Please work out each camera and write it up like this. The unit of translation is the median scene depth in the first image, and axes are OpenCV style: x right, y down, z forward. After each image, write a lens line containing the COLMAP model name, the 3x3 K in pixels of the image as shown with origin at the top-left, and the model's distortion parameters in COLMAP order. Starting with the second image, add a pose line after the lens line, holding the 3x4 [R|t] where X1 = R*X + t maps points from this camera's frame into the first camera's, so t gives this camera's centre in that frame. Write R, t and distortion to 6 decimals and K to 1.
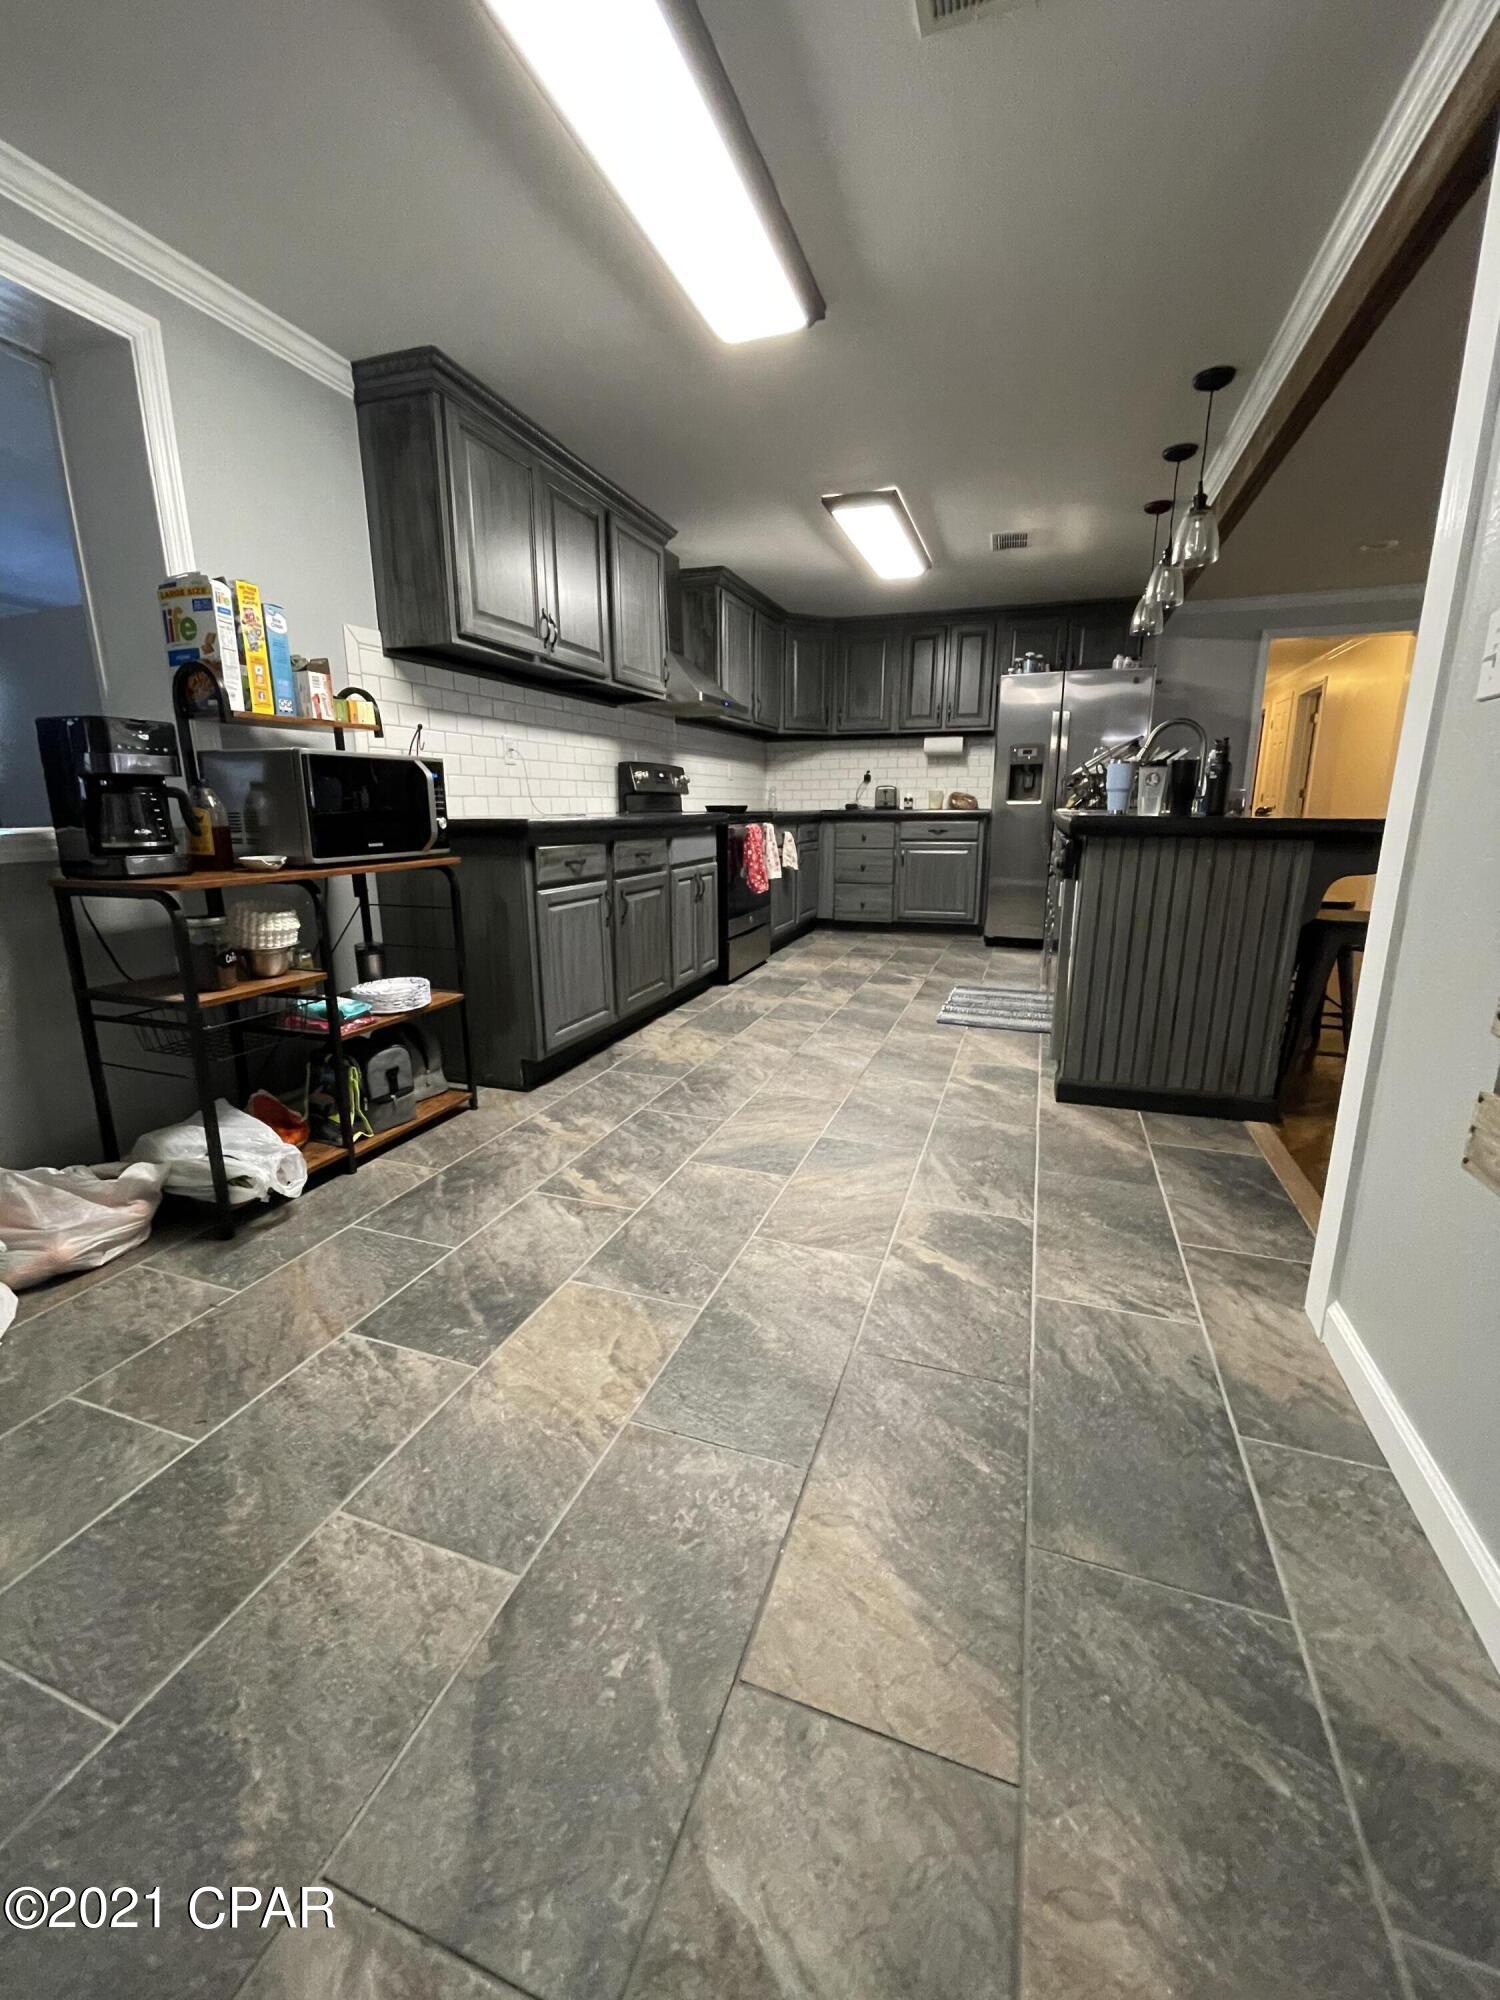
lens RADIAL K [[808.2, 0, 742.0], [0, 808.2, 1000.0], [0, 0, 1]] dist [-0.001520, 0.000840]
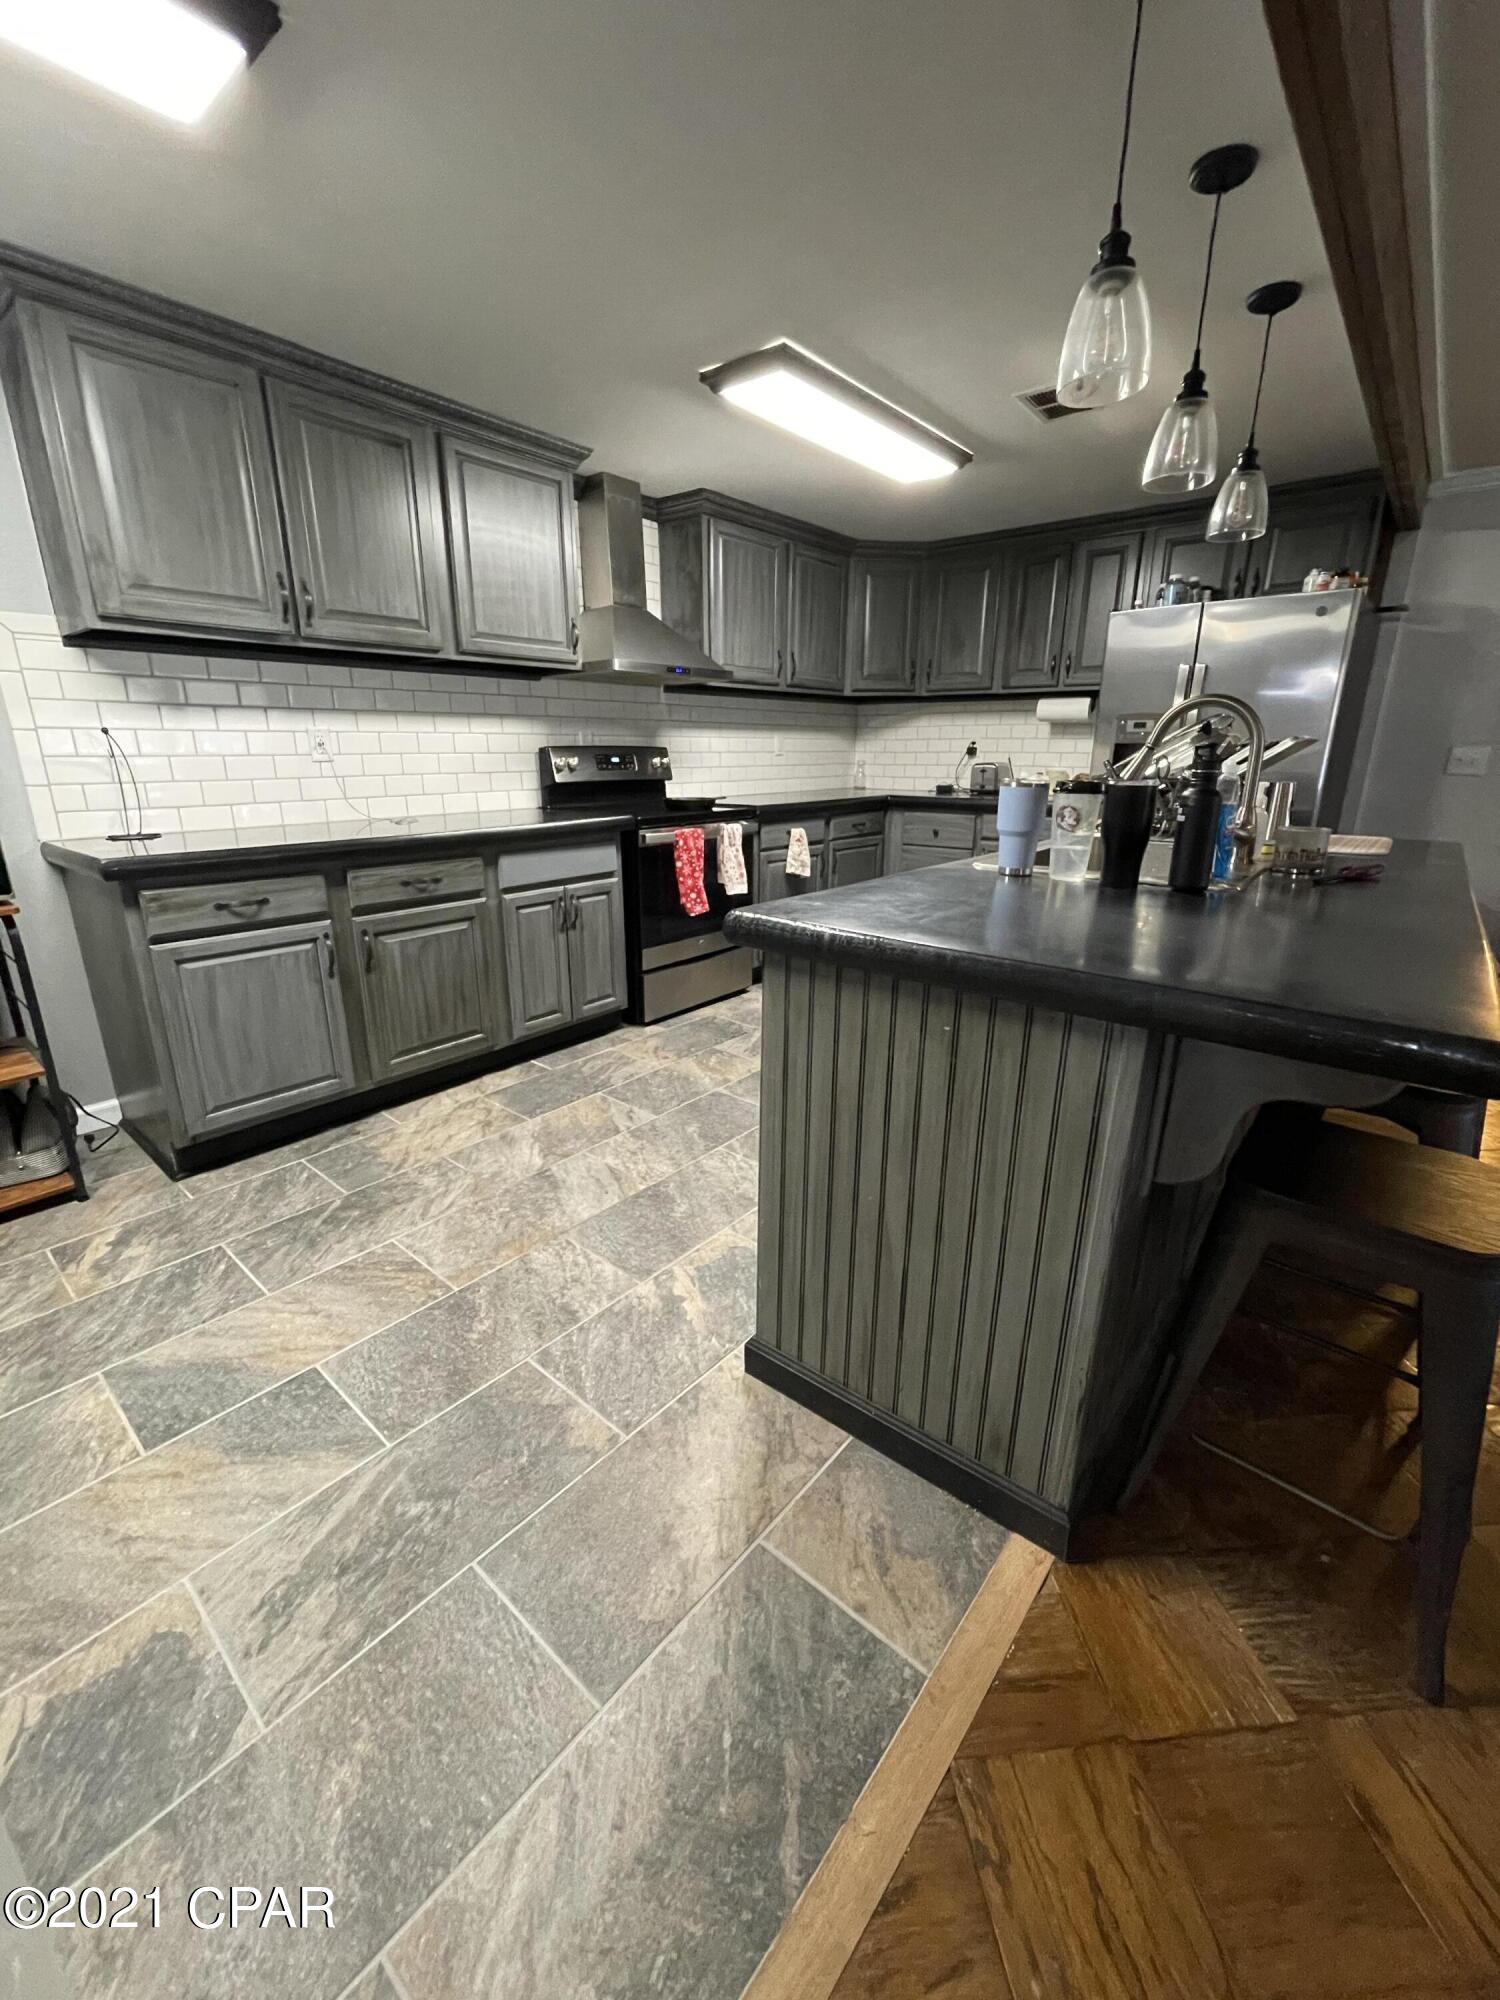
lens RADIAL K [[808.2, 0, 747.4], [0, 808.2, 996.3], [0, 0, 1]] dist [-0.001520, 0.000840]
pose [[0.936911, 0.108213, -0.332398, 0.430278], [-0.087153, 0.993162, 0.077672, -0.151520], [0.338530, -0.043802, 0.939935, 0.345874]]
